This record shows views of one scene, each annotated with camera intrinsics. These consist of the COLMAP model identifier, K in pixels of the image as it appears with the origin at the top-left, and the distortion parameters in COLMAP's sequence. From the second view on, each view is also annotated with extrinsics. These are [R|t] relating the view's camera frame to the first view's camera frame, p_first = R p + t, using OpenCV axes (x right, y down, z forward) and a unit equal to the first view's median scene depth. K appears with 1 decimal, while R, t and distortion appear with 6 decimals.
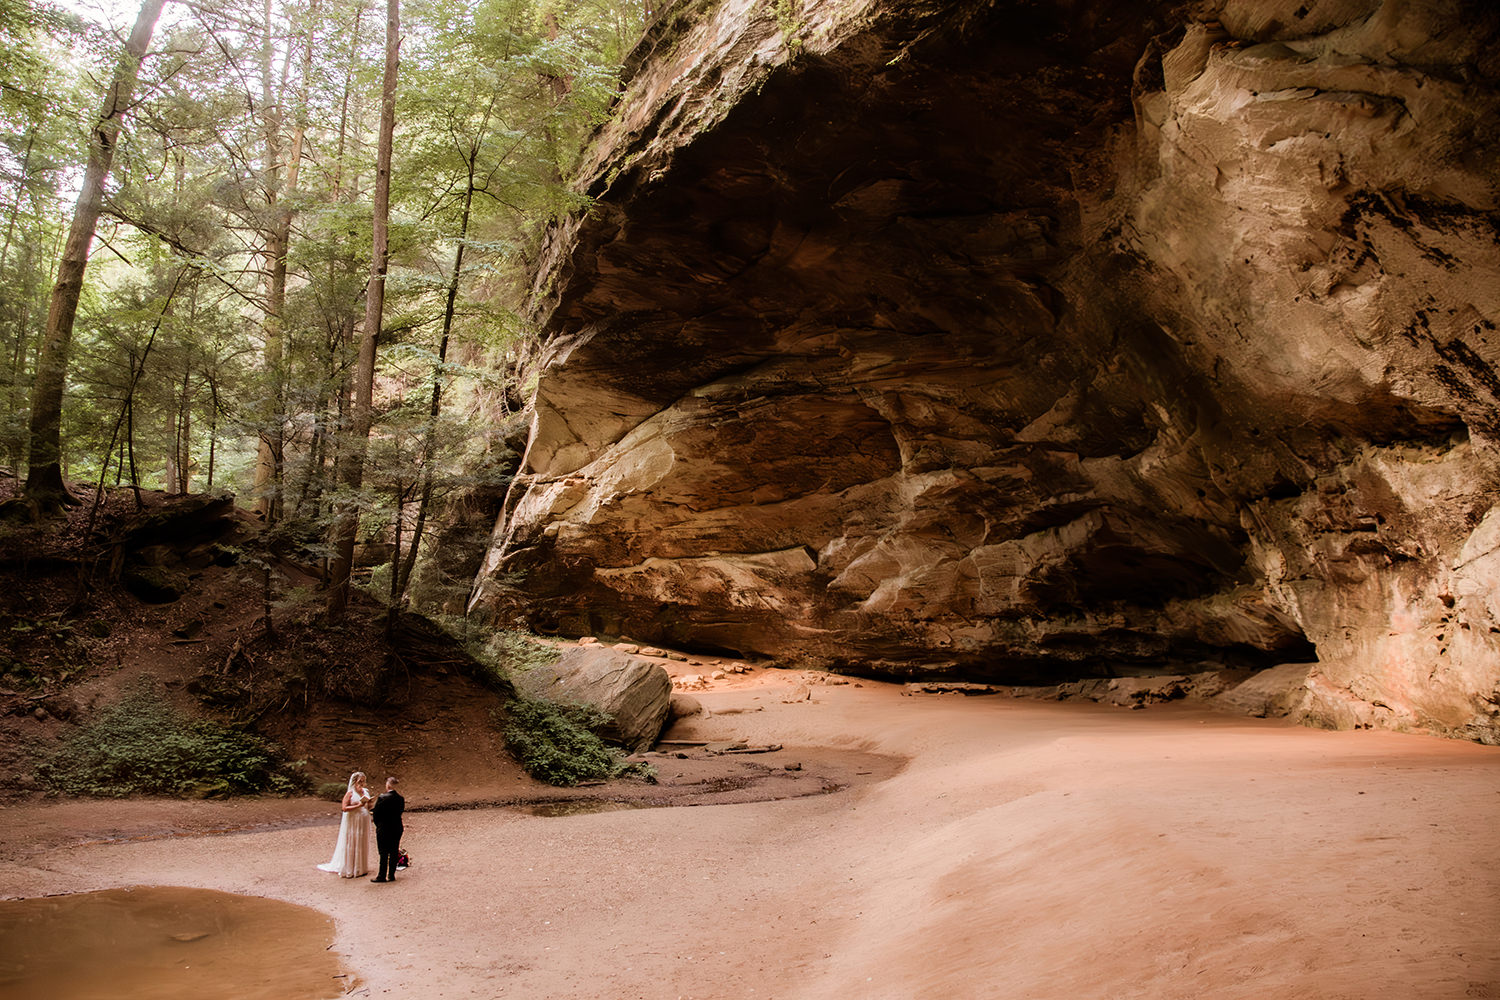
lens RADIAL K [[1151.5, 0, 750.0], [0, 1151.5, 500.0], [0, 0, 1]] dist [-0.143154, 0.084557]
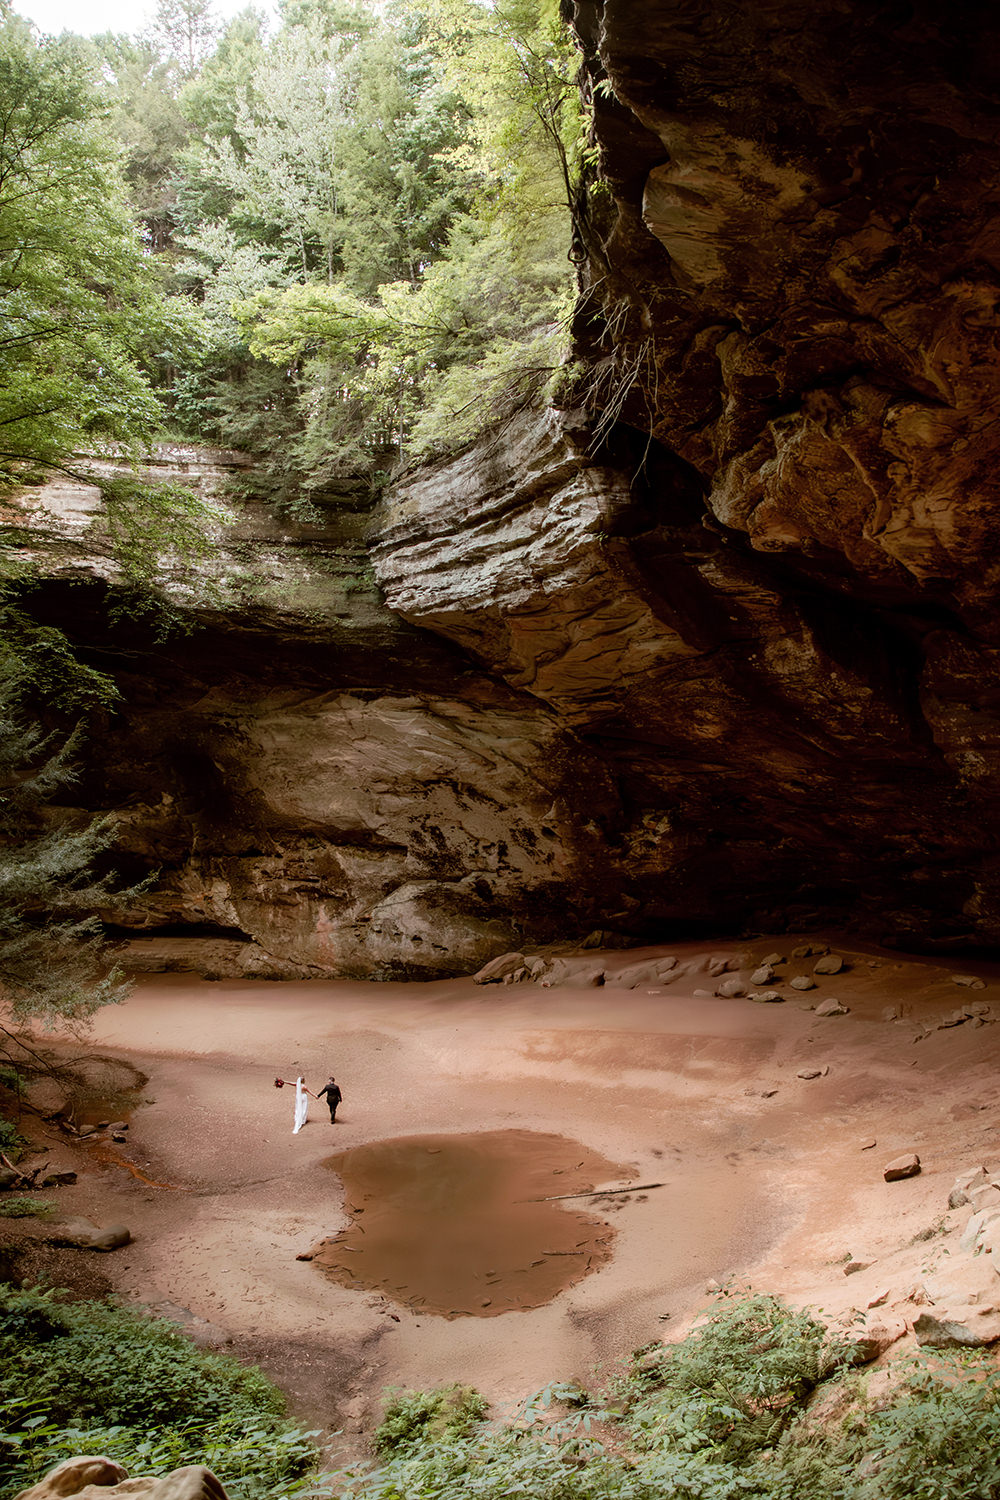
lens RADIAL K [[1151.5, 0, 500.0], [0, 1151.5, 750.0], [0, 0, 1]] dist [-0.143154, 0.084557]
pose [[0.288481, 0.029233, 0.957039, -0.866736], [-0.102355, 0.994748, 0.000468, -0.159118], [-0.951999, -0.098093, 0.289958, 0.057079]]
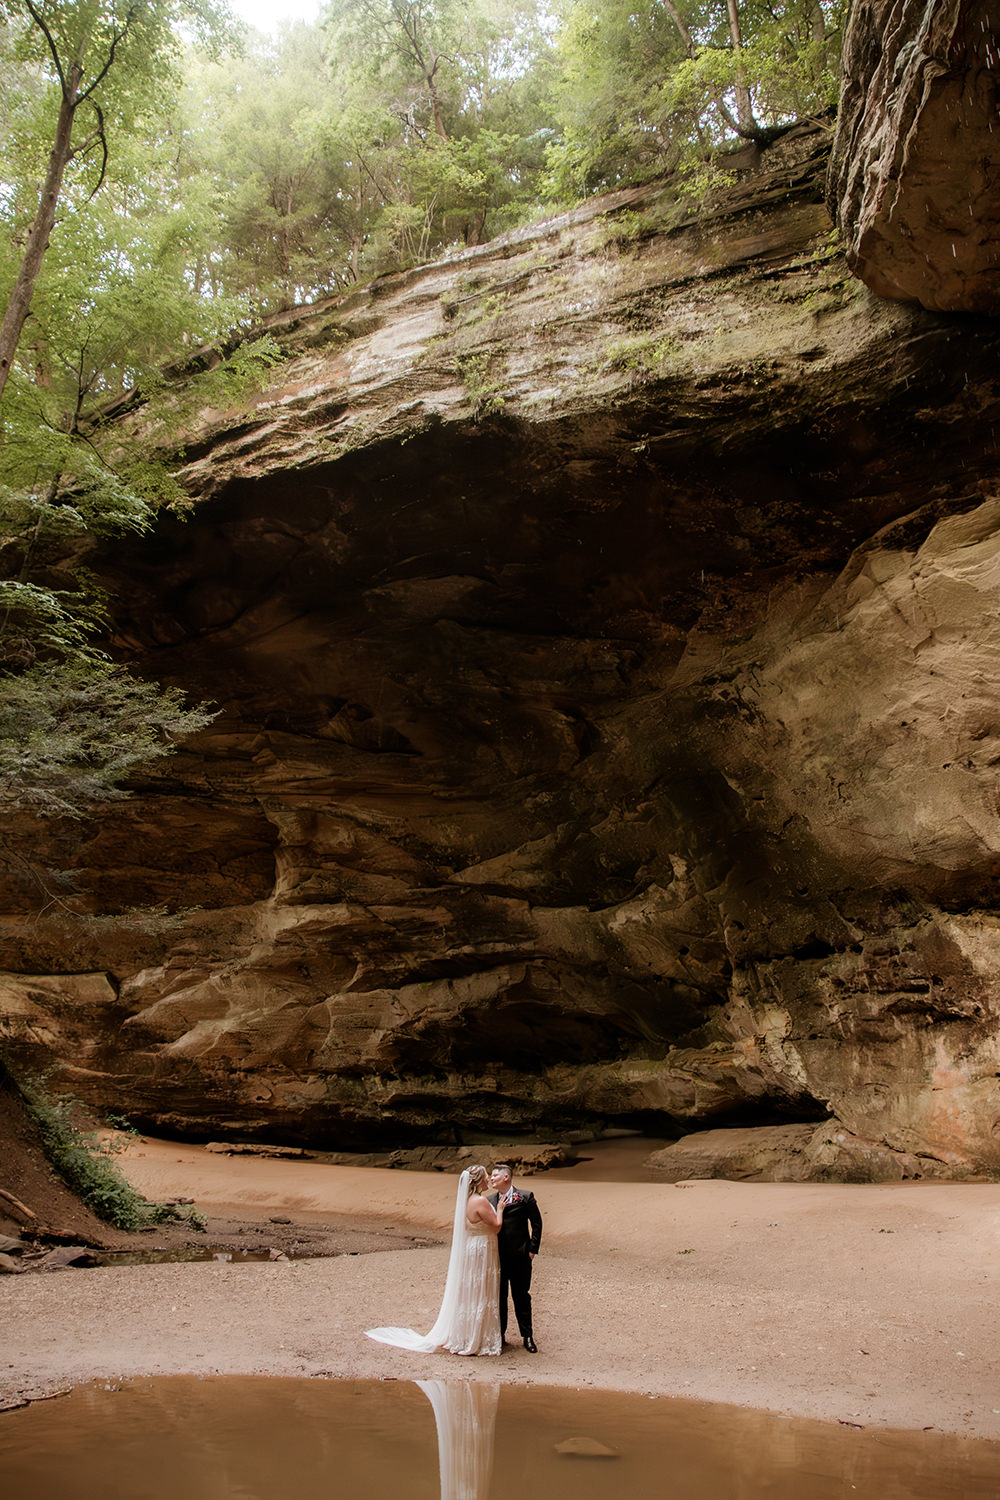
lens RADIAL K [[1151.5, 0, 500.0], [0, 1151.5, 750.0], [0, 0, 1]] dist [-0.143154, 0.084557]
pose [[0.840316, 0.214575, 0.497822, -0.248041], [-0.110349, 0.966806, -0.230453, 0.062721], [-0.530747, 0.138719, 0.836101, 0.166923]]
